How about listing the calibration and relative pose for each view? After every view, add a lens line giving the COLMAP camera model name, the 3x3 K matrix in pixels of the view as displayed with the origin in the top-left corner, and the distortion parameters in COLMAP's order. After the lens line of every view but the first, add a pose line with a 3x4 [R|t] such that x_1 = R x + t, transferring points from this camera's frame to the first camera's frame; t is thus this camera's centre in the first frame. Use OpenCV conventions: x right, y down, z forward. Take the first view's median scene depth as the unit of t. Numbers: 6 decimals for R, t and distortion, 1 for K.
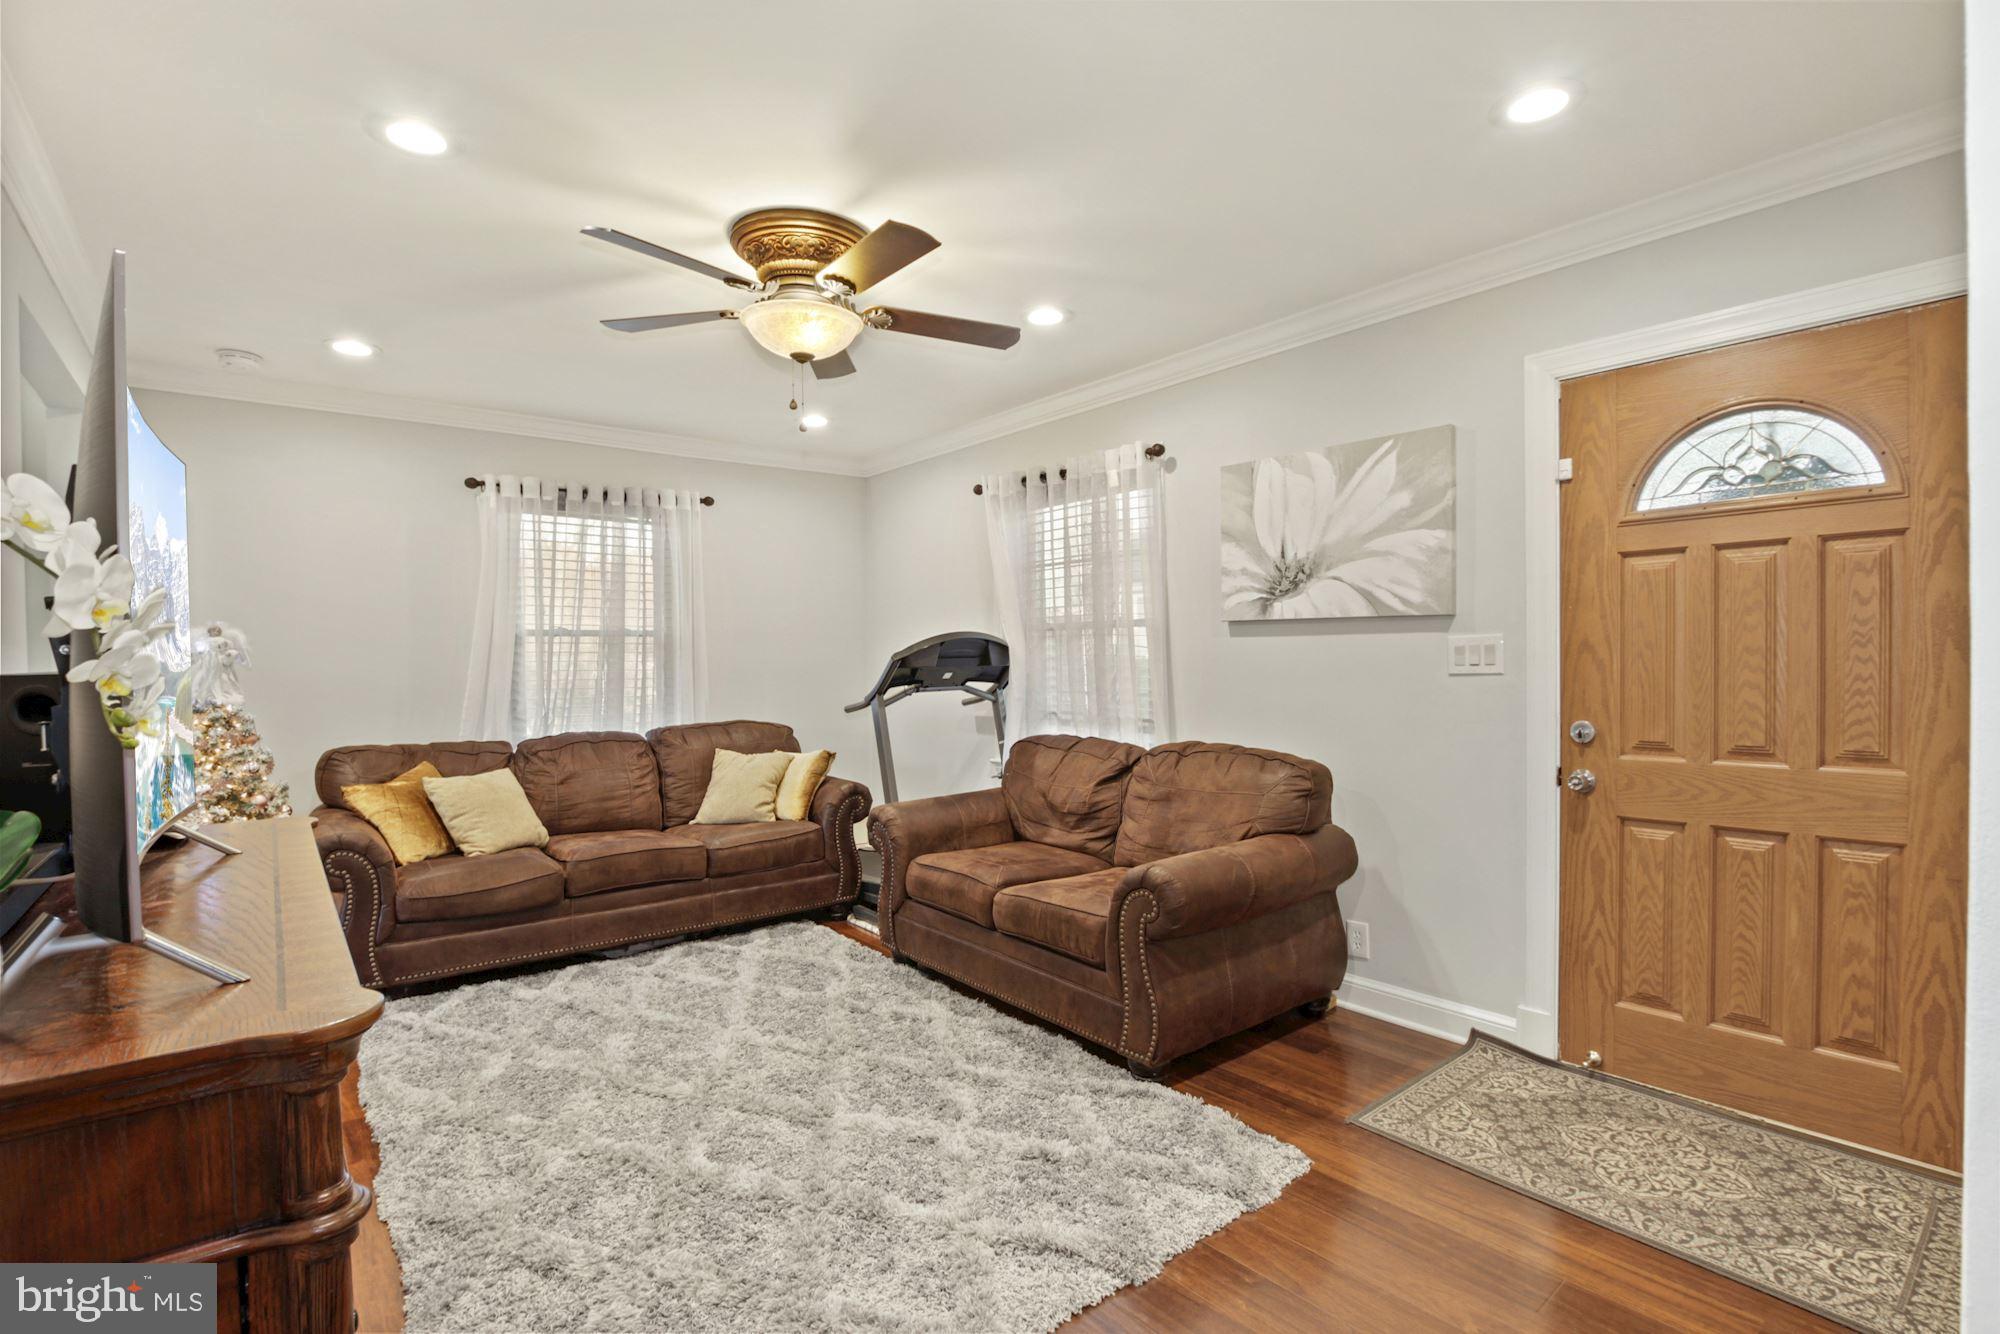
lens RADIAL K [[947.7, 0, 997.4], [0, 947.7, 672.6], [0, 0, 1]] dist [-0.026045, 0.000840]
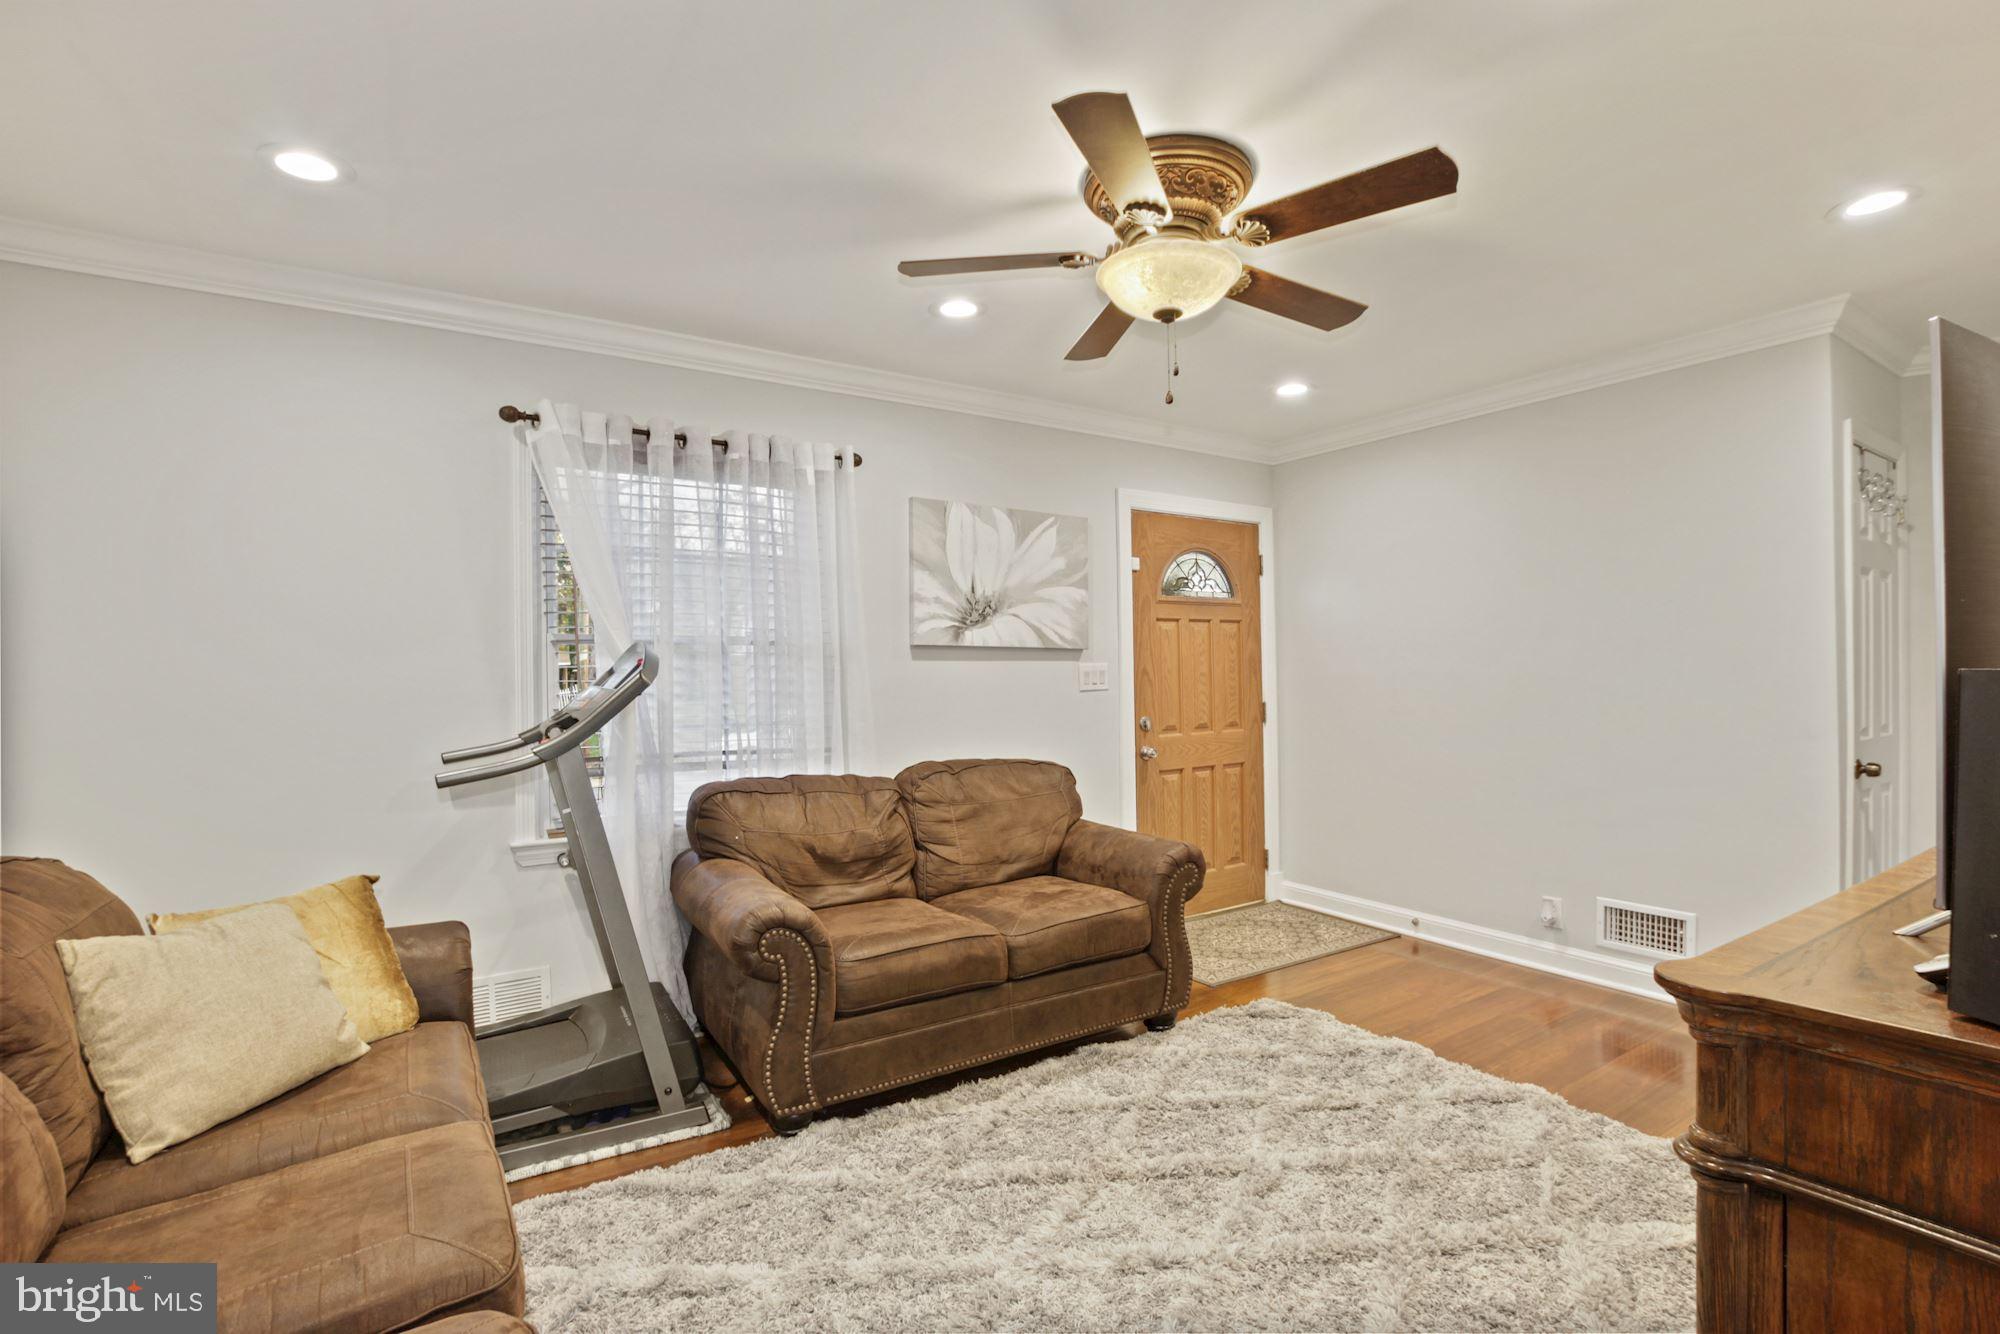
lens RADIAL K [[947.7, 0, 1010.0], [0, 947.7, 678.5], [0, 0, 1]] dist [-0.026045, 0.000840]
pose [[0.080666, 0.008329, 0.996706, -0.903135], [0.027647, 0.999562, -0.010591, -0.003909], [-0.996358, 0.028410, 0.080401, 0.928472]]
